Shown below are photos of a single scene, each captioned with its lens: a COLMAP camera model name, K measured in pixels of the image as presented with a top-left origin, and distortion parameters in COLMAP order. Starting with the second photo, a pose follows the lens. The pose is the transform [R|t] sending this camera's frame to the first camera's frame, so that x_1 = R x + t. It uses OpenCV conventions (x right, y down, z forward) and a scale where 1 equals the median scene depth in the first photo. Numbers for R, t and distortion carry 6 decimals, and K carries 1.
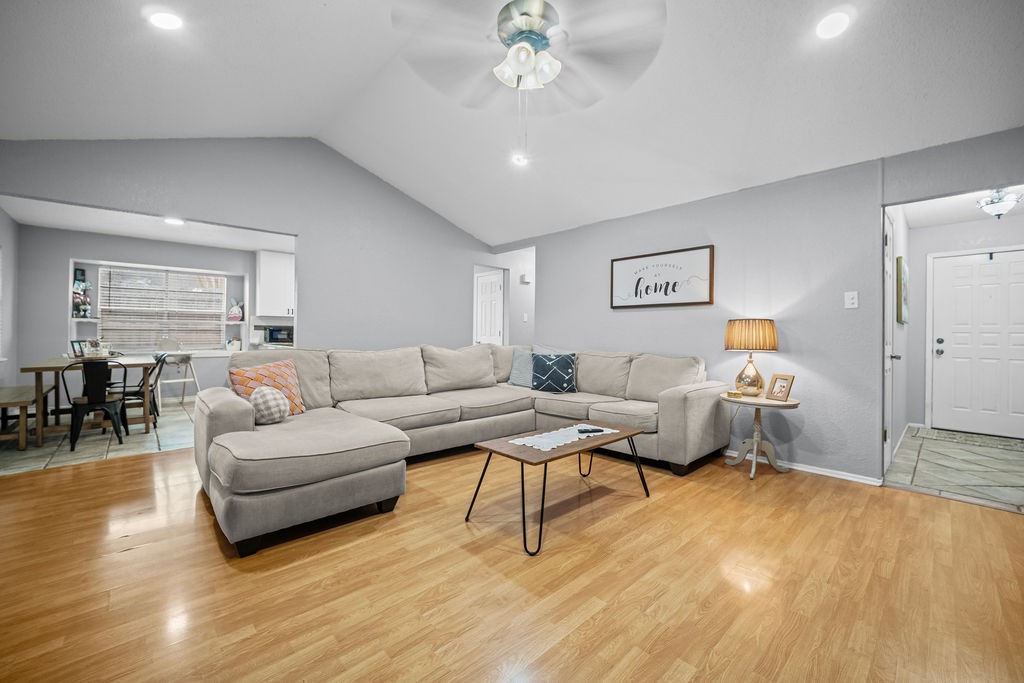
lens RADIAL K [[415.5, 0, 514.4], [0, 415.5, 335.5], [0, 0, 1]] dist [-0.010004, 0.000129]
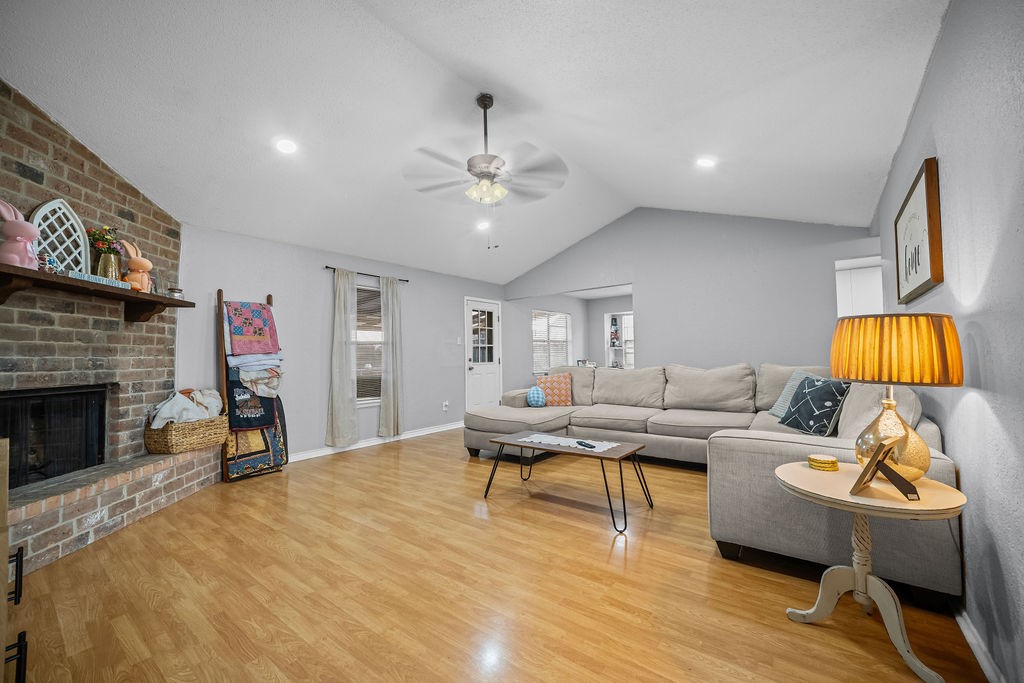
lens RADIAL K [[418.4, 0, 523.4], [0, 418.4, 349.1], [0, 0, 1]] dist [-0.023878, 0.000267]
pose [[0.155959, -0.025063, -0.987445, 2.021864], [0.020036, 0.999553, -0.022206, -0.002556], [0.987560, -0.016321, 0.156391, 1.095022]]
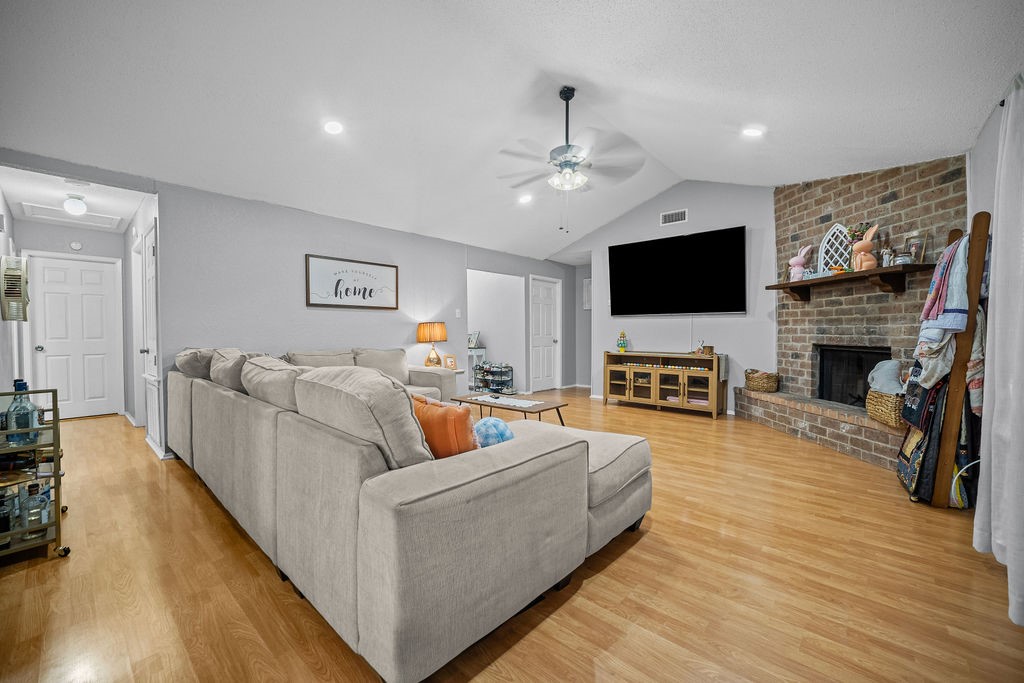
lens RADIAL K [[415.5, 0, 514.4], [0, 415.5, 335.5], [0, 0, 1]] dist [-0.010004, 0.000129]
pose [[-0.070146, -0.018635, 0.997363, -2.131553], [0.002932, 0.999817, 0.018887, -0.036589], [-0.997532, 0.004250, -0.070078, 1.676695]]
